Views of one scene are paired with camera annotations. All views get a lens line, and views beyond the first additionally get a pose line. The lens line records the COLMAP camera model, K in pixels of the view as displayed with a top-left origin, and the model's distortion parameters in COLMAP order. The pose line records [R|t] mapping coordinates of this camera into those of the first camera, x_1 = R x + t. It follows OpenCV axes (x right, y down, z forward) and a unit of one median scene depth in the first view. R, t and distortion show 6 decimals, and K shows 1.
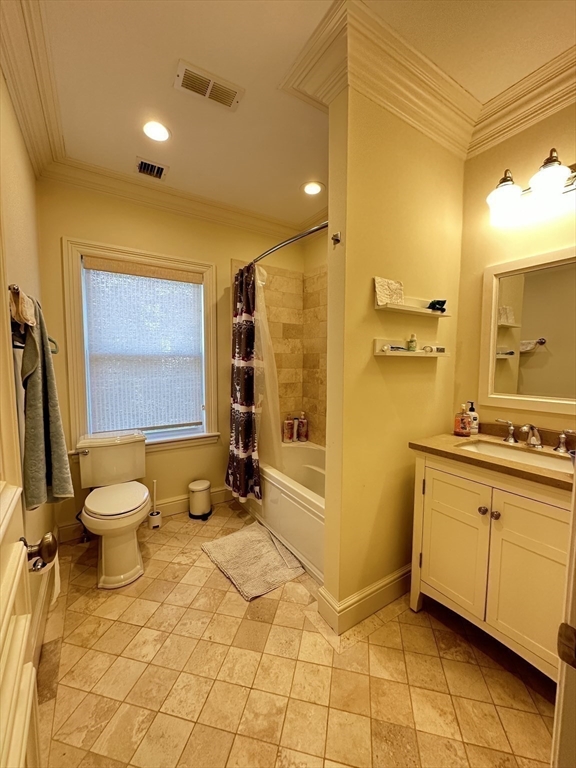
lens RADIAL K [[307.9, 0, 289.6], [0, 307.9, 380.2], [0, 0, 1]] dist [-0.001895, 0.000545]
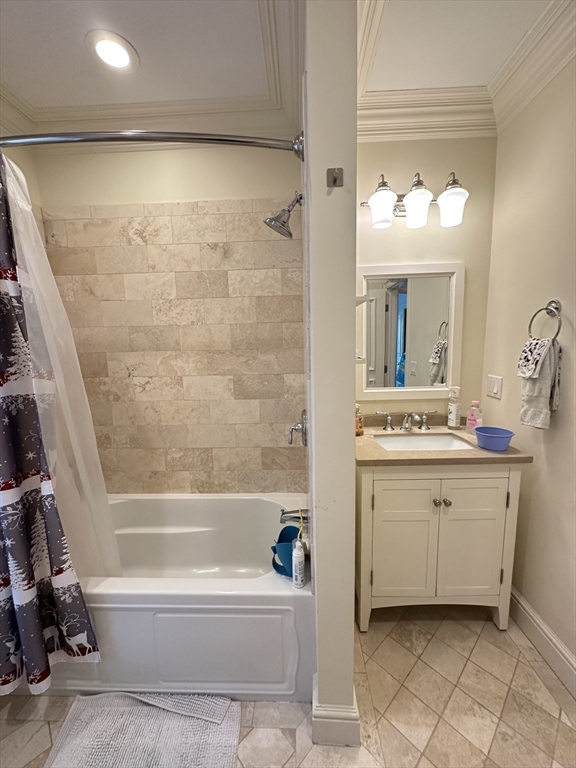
lens RADIAL K [[307.9, 0, 292.0], [0, 307.9, 383.1], [0, 0, 1]] dist [-0.001895, 0.000545]
pose [[0.564267, -0.126984, 0.815769, -0.341297], [0.077061, 0.991888, 0.101096, -0.099755], [-0.821988, 0.005819, 0.569475, 0.566459]]
